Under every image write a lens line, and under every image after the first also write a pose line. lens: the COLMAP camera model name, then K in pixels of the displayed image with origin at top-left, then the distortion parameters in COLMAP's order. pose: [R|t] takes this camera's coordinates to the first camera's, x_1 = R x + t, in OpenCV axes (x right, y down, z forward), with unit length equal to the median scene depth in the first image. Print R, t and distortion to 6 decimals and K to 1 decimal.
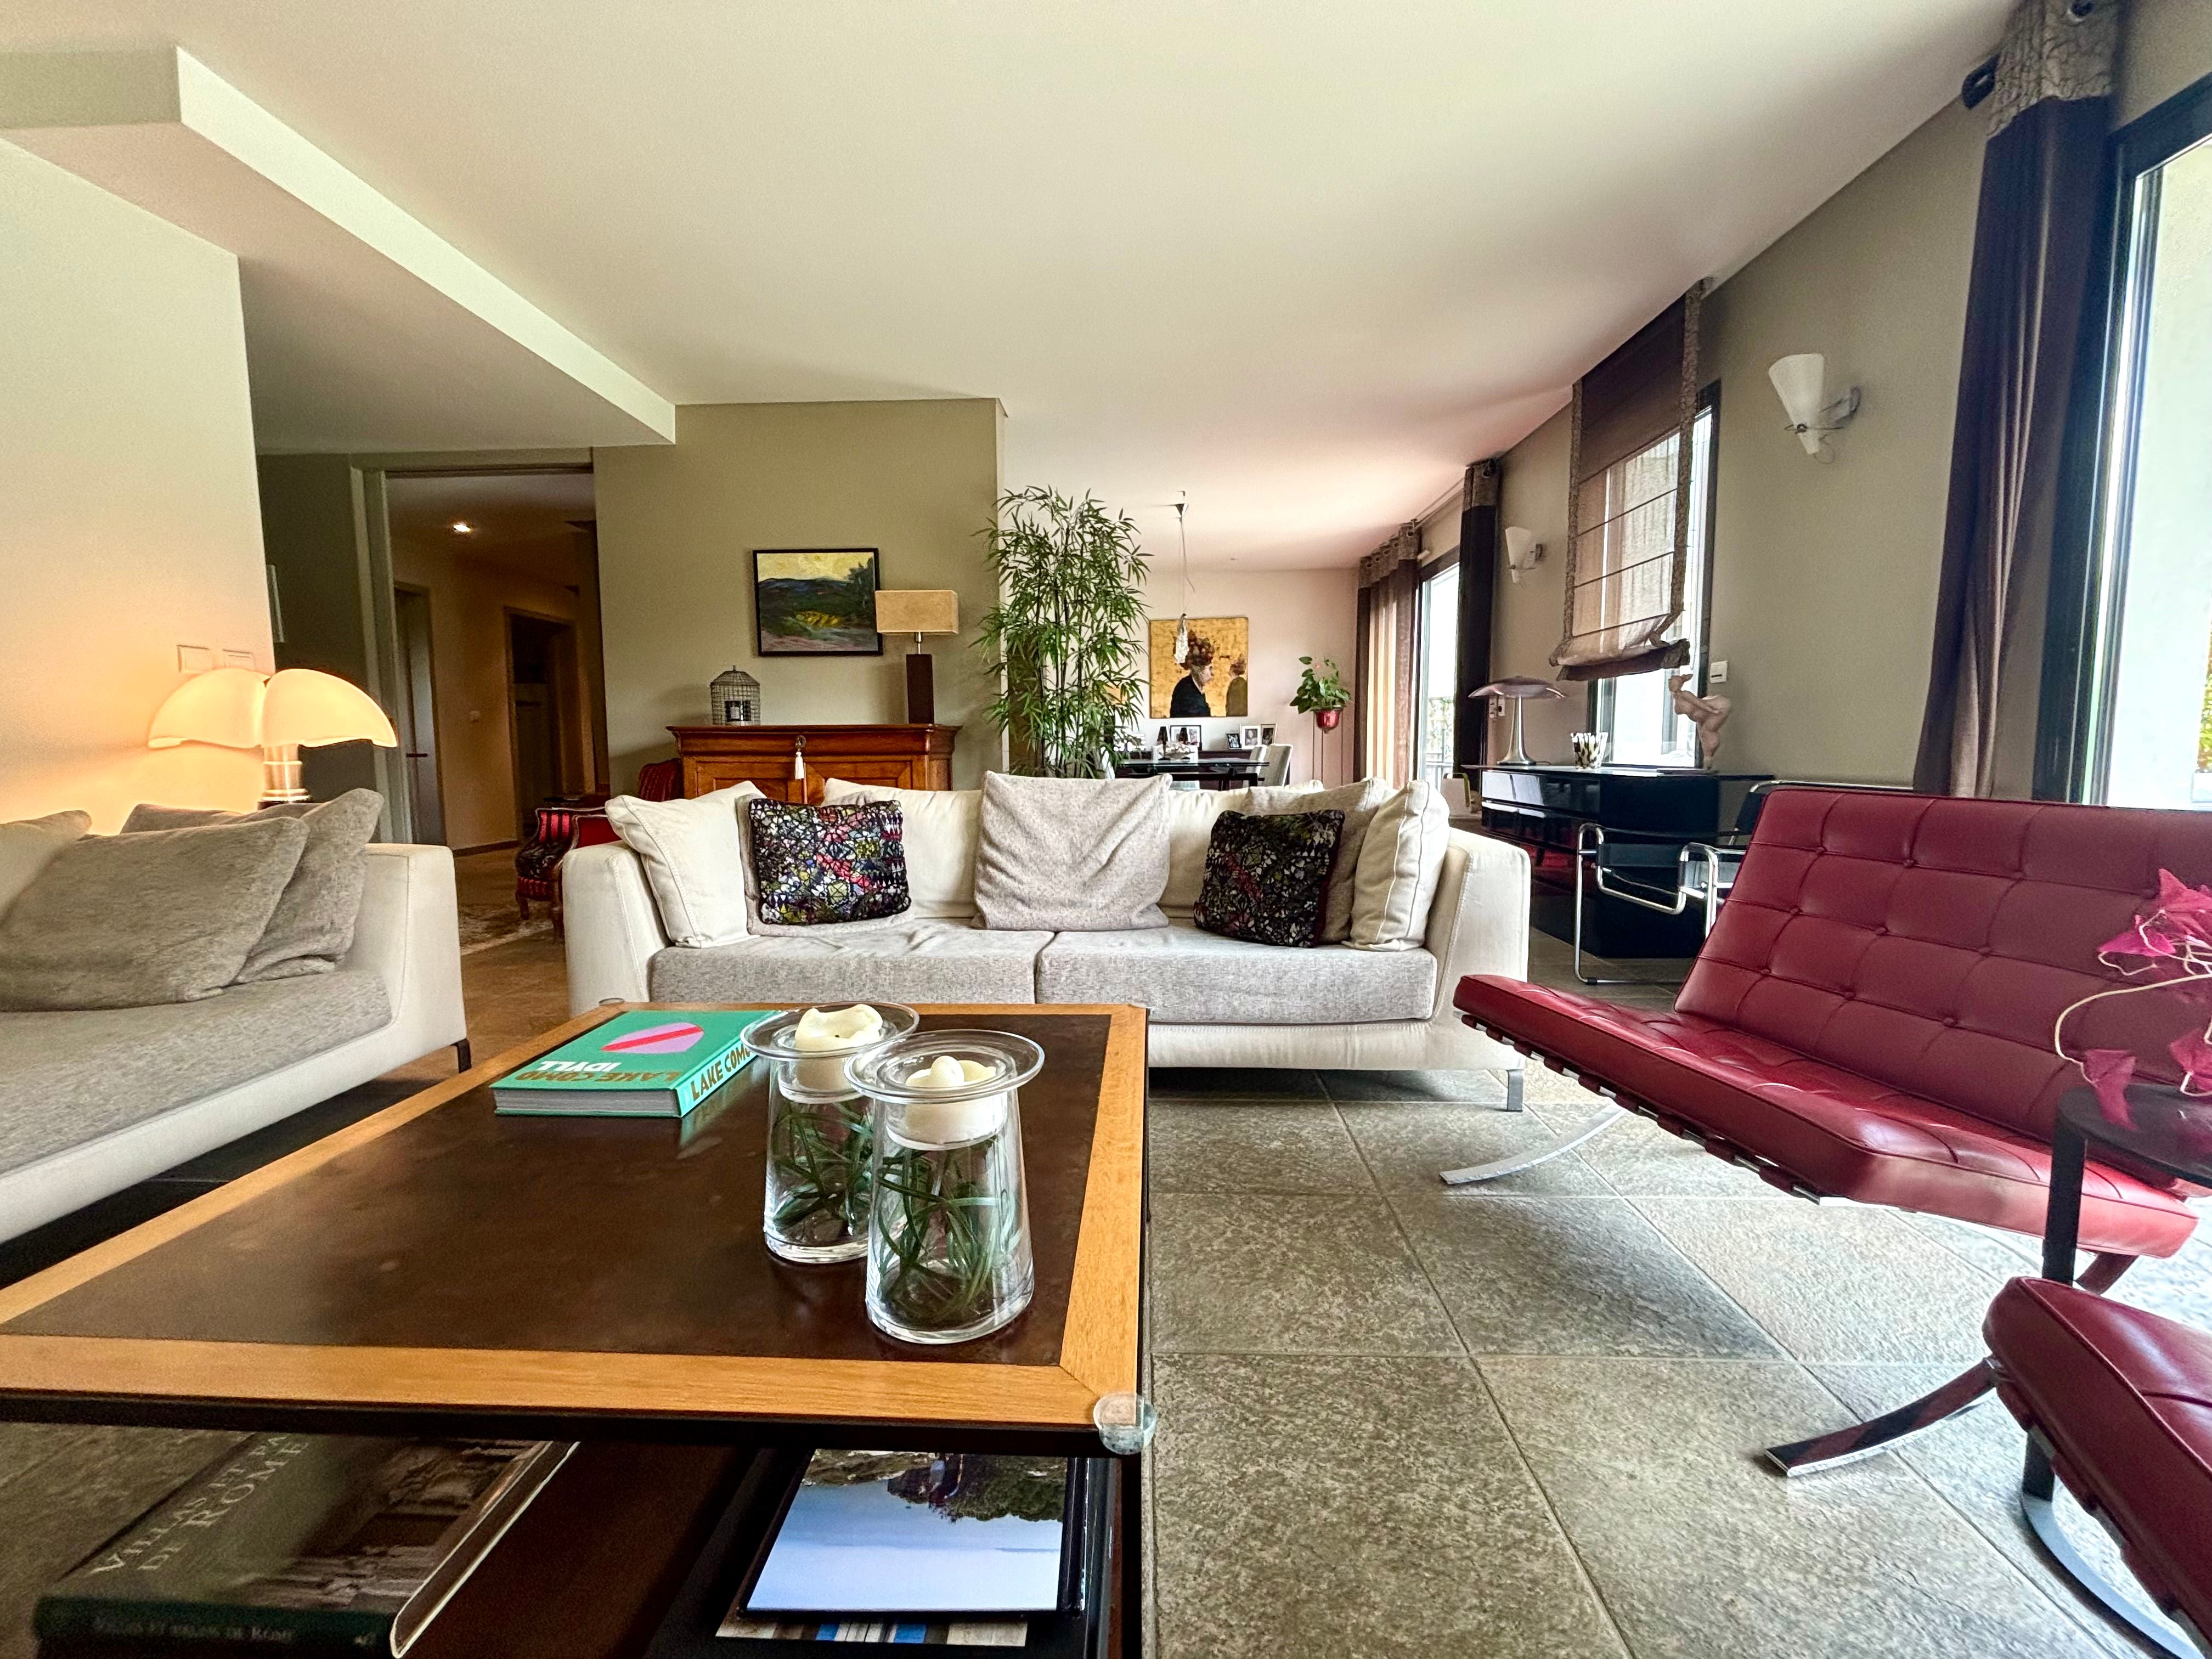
lens RADIAL K [[875.3, 0, 1106.0], [0, 875.3, 829.5], [0, 0, 1]] dist [-0.000038, -0.007106]
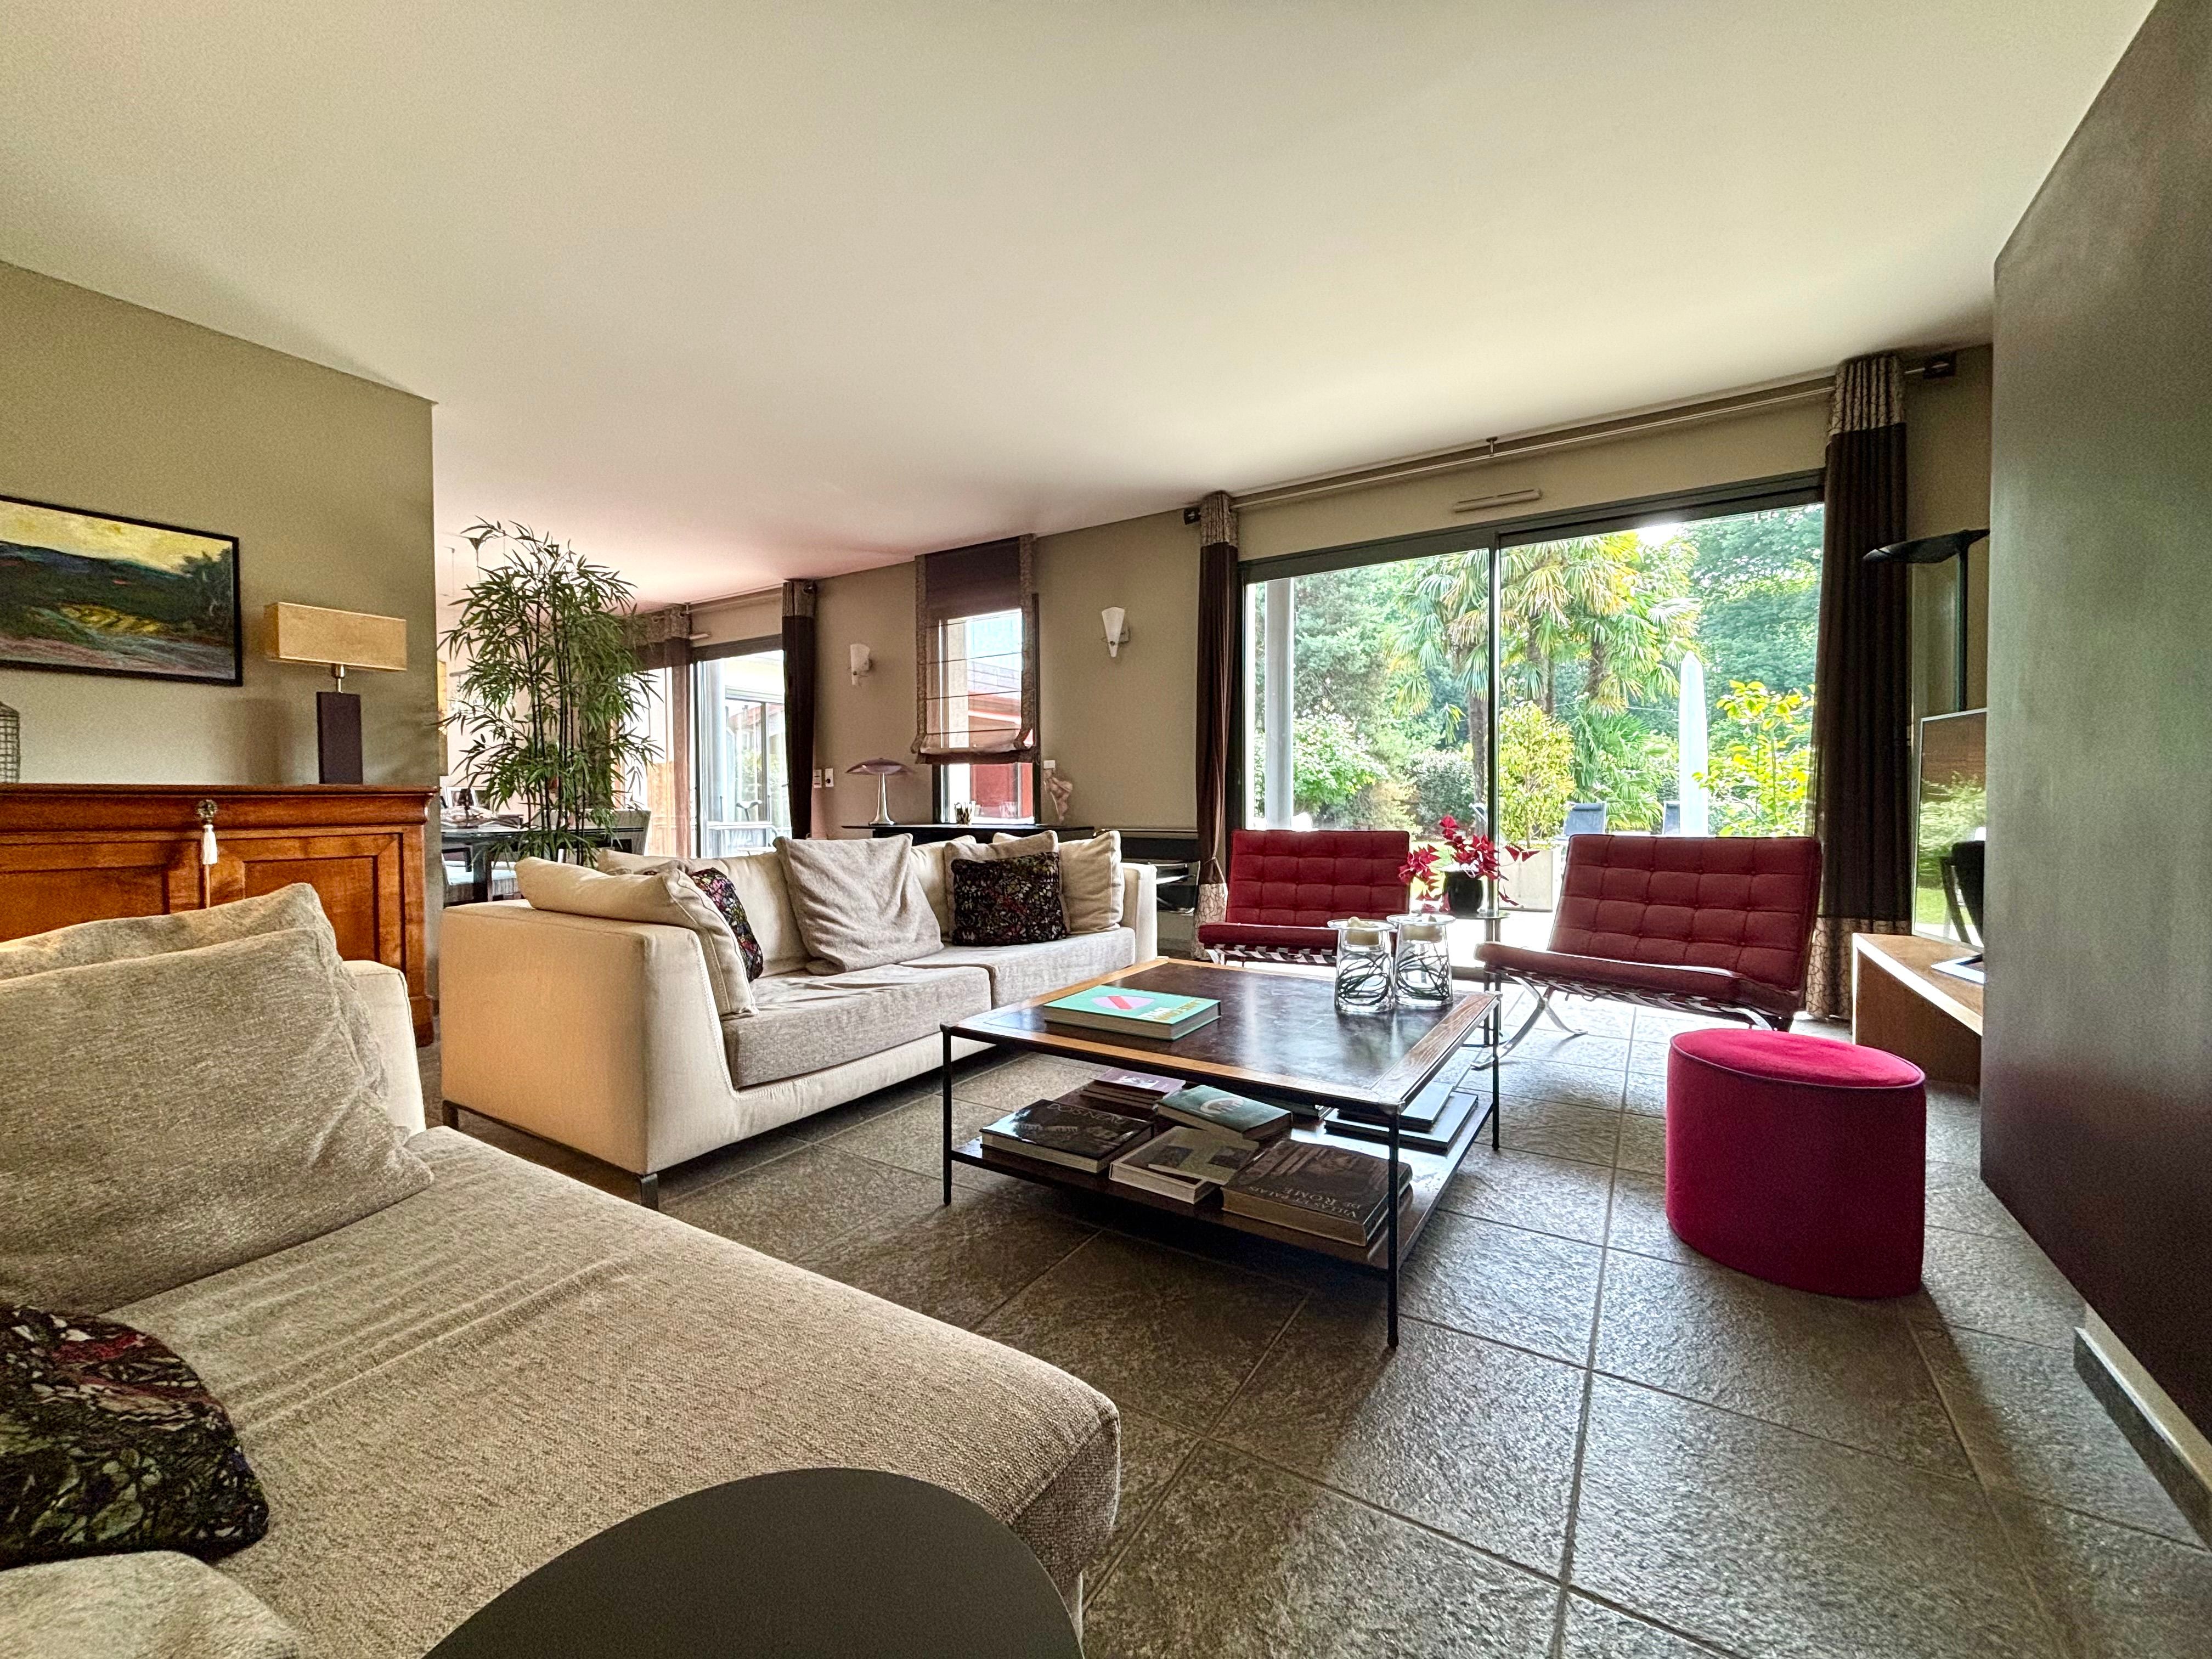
lens RADIAL K [[875.3, 0, 1106.0], [0, 875.3, 829.5], [0, 0, 1]] dist [-0.000038, -0.007106]
pose [[0.495455, -0.022556, 0.868340, -0.561146], [0.086002, 0.996025, -0.023198, -0.009581], [-0.864365, 0.086173, 0.495426, 0.068588]]
